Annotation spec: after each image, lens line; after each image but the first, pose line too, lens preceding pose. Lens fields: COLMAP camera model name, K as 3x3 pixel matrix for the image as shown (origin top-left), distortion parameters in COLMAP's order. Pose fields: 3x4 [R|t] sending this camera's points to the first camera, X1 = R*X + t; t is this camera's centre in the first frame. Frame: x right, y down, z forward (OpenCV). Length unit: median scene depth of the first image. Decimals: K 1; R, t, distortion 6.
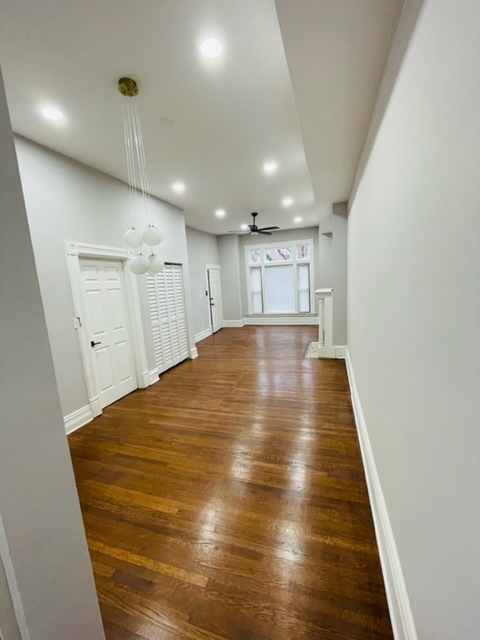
lens RADIAL K [[259.9, 0, 243.9], [0, 259.9, 322.7], [0, 0, 1]] dist [-0.000802, -0.000410]
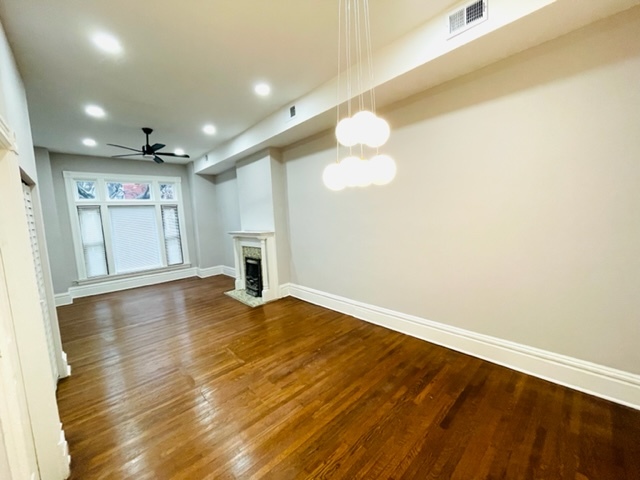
lens RADIAL K [[259.9, 0, 321.3], [0, 259.9, 237.5], [0, 0, 1]] dist [-0.000802, -0.000410]
pose [[0.487493, -0.044897, 0.871972, -0.252232], [0.165710, 0.985284, -0.041912, -0.013997], [-0.857258, 0.164926, 0.487758, 0.202974]]
